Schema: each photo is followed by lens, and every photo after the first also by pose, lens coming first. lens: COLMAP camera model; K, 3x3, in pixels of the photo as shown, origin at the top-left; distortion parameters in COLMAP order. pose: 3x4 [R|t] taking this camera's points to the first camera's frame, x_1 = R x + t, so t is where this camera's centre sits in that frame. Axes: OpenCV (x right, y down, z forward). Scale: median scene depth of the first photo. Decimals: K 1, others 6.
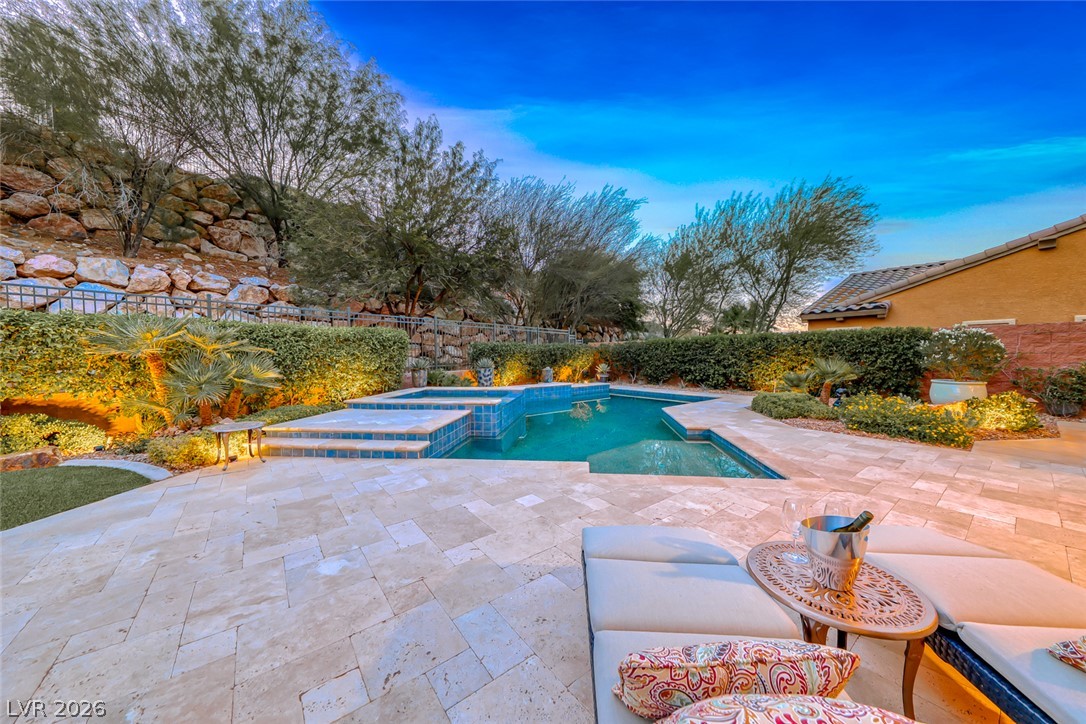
lens RADIAL K [[365.7, 0, 541.5], [0, 365.7, 369.8], [0, 0, 1]] dist [0.022517, -0.007830]
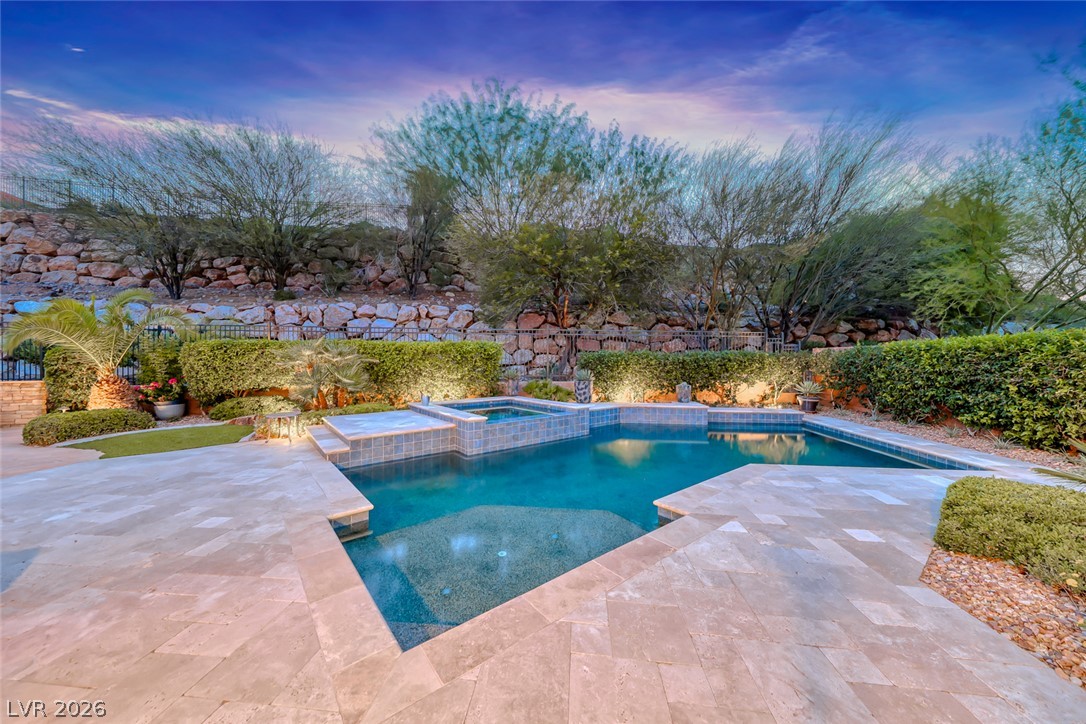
lens RADIAL K [[367.9, 0, 539.2], [0, 367.9, 361.1], [0, 0, 1]] dist [0.024442, -0.008003]
pose [[0.720480, 0.011653, -0.693378, 0.468343], [-0.036661, 0.999101, -0.021304, -0.034269], [0.692506, 0.040769, 0.720259, 0.306593]]
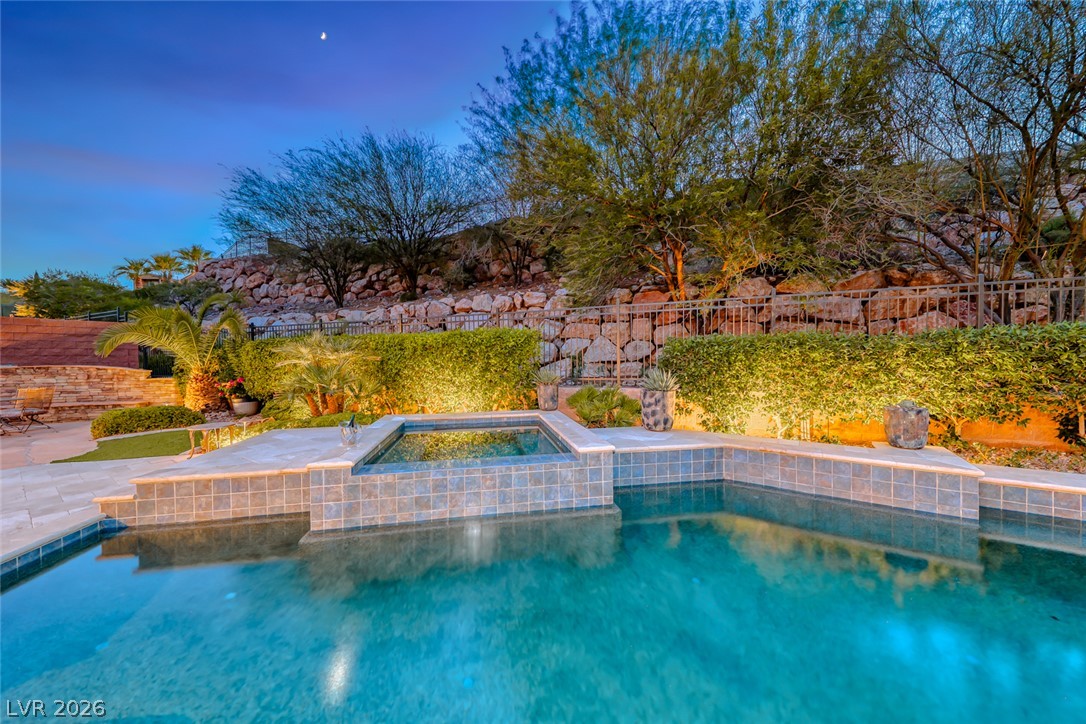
lens RADIAL K [[367.9, 0, 539.2], [0, 367.9, 361.1], [0, 0, 1]] dist [0.024442, -0.008003]
pose [[0.304218, 0.014303, -0.952495, 0.329716], [-0.029948, 0.999537, 0.005445, -0.049056], [0.952132, 0.026869, 0.304505, 0.803431]]
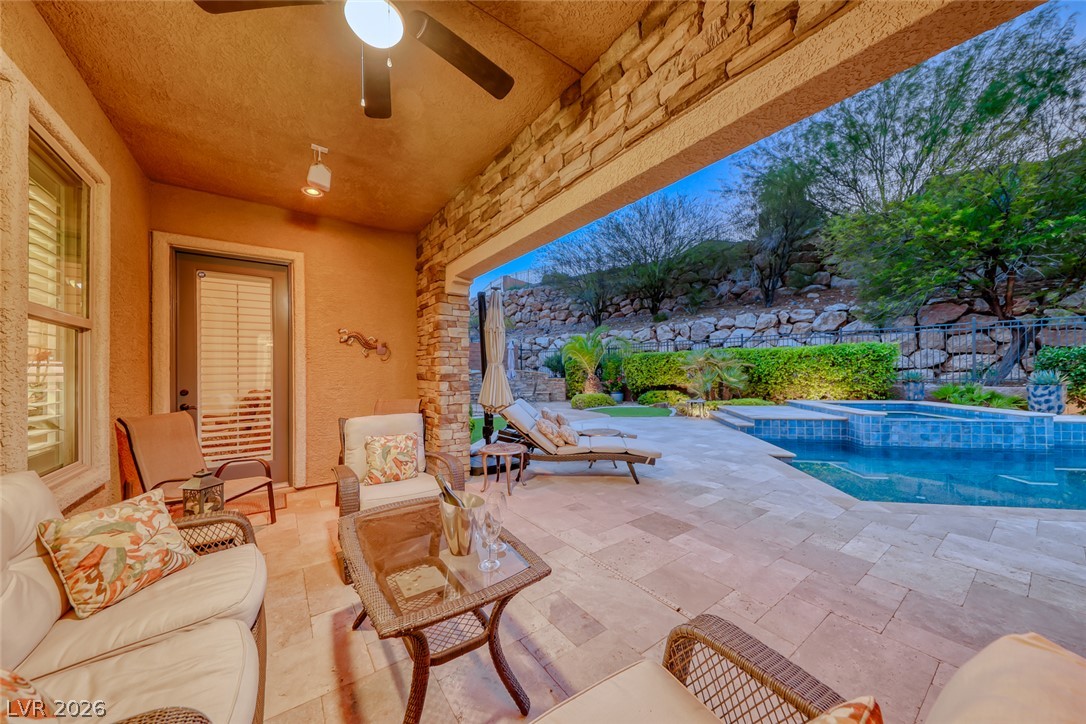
lens RADIAL K [[365.7, 0, 541.5], [0, 365.7, 369.8], [0, 0, 1]] dist [0.022517, -0.007830]
pose [[-0.035461, 0.007302, -0.999344, 0.684756], [-0.030587, 0.999497, 0.008388, -0.011488], [0.998903, 0.030864, -0.035220, 0.075789]]
